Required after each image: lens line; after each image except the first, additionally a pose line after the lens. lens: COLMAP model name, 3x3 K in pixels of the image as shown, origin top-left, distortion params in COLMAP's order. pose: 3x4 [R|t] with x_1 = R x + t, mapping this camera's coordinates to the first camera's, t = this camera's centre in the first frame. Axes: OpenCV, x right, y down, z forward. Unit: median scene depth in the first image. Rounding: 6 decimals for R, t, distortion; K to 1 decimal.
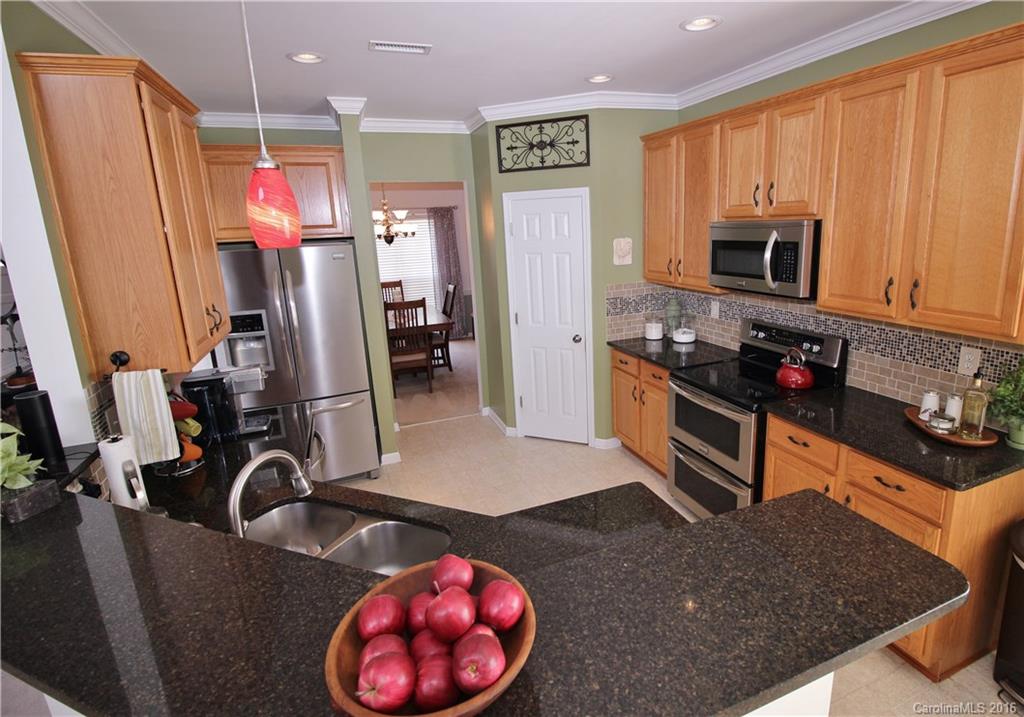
lens RADIAL K [[484.3, 0, 513.9], [0, 484.3, 328.1], [0, 0, 1]] dist [-0.000460, -0.000141]
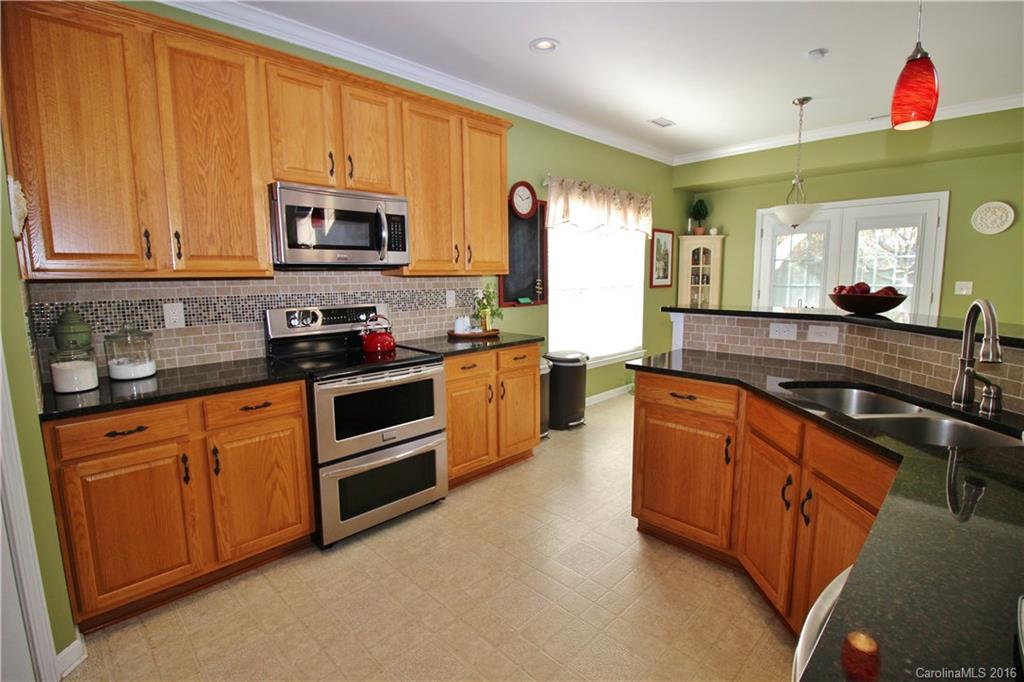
lens RADIAL K [[478.3, 0, 511.4], [0, 478.3, 335.3], [0, 0, 1]] dist [0.001155, -0.013159]
pose [[-0.417060, -0.062547, 0.906724, -0.540331], [0.210251, 0.963929, 0.163201, -0.029483], [-0.884226, 0.258704, -0.388866, 1.185736]]
